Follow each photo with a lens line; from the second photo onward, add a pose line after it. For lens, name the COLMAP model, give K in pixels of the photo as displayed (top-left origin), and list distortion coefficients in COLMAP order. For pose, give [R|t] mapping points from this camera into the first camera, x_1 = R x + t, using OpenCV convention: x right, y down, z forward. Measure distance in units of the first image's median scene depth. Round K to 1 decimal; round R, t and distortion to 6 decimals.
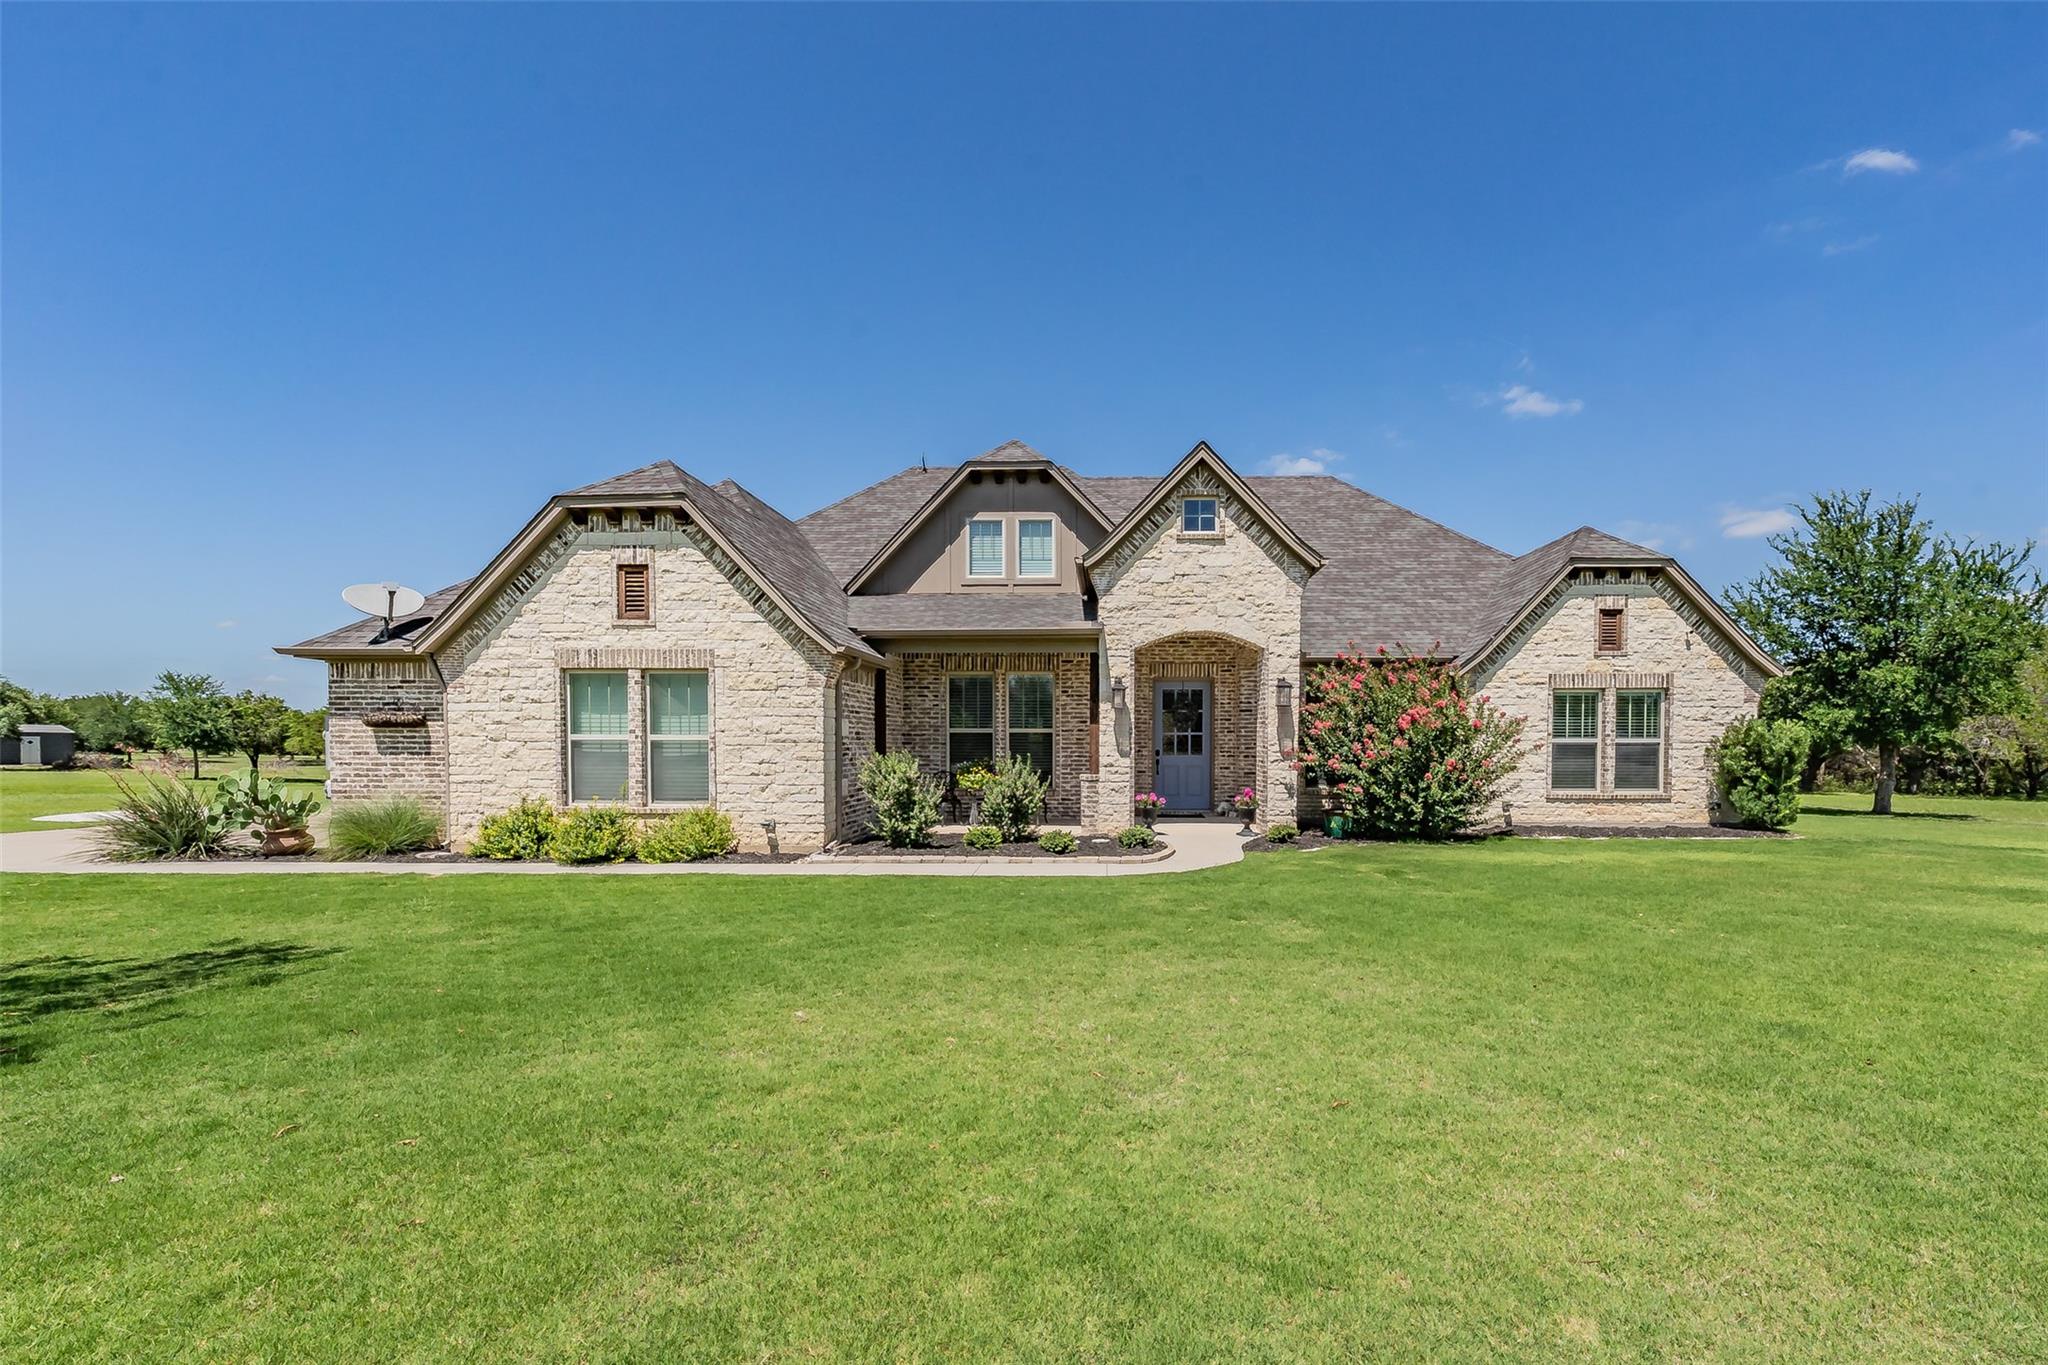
lens RADIAL K [[698.7, 0, 1044.3], [0, 698.7, 748.8], [0, 0, 1]] dist [0.001939, 0.000333]
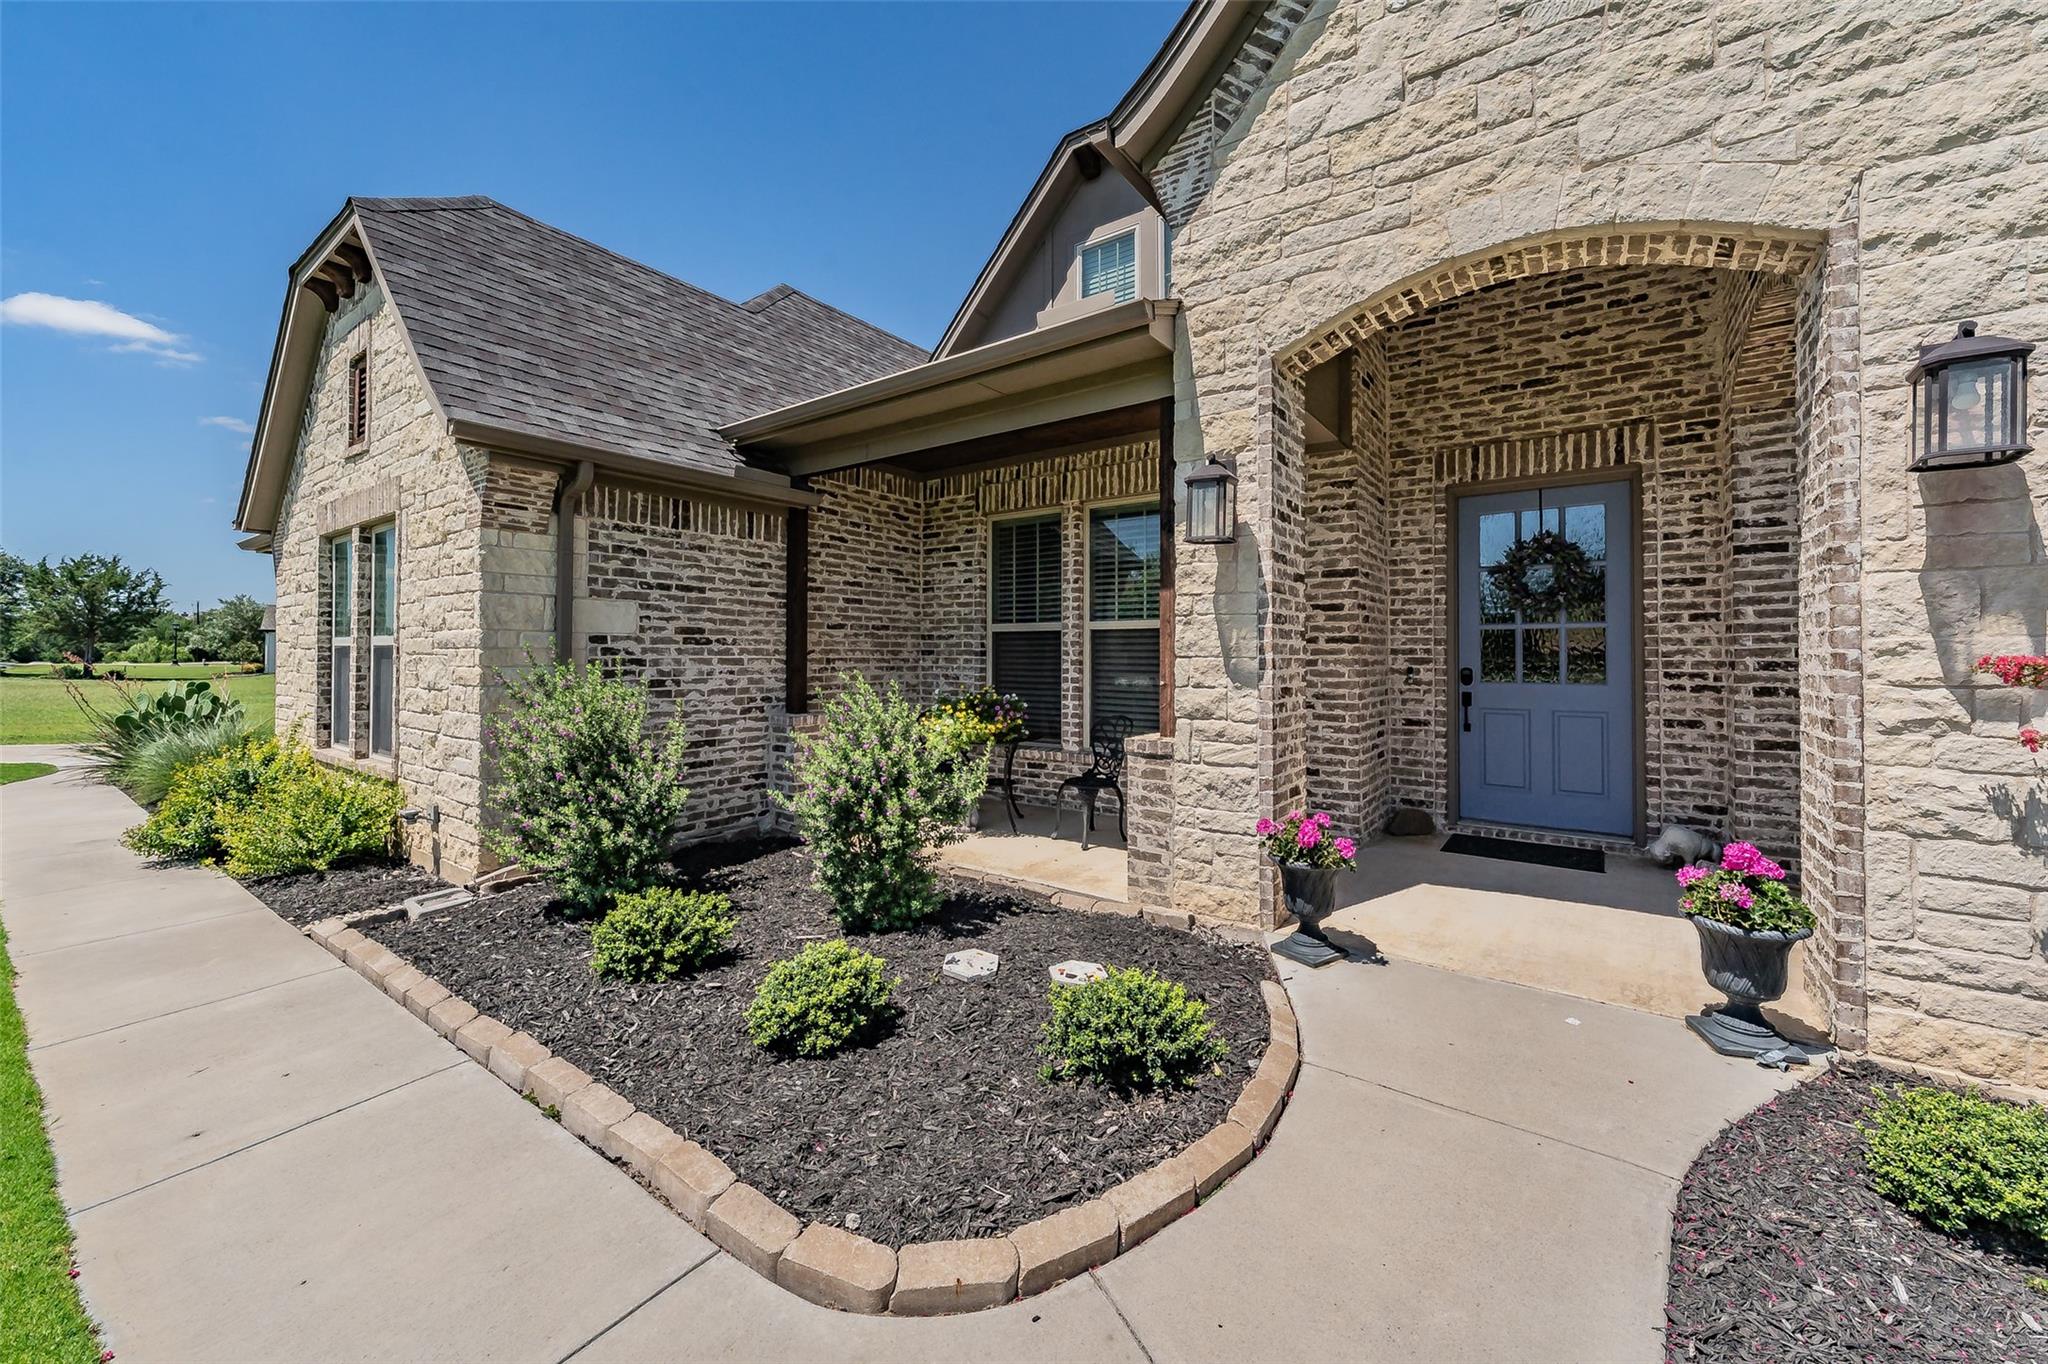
lens RADIAL K [[757.5, 0, 1025.5], [0, 757.5, 639.8], [0, 0, 1]] dist [0.000144, -0.000042]
pose [[0.866626, -0.010274, -0.498853, 0.190890], [-0.005991, 0.999502, -0.030993, -0.000037], [0.498923, 0.029848, 0.866132, 0.601032]]
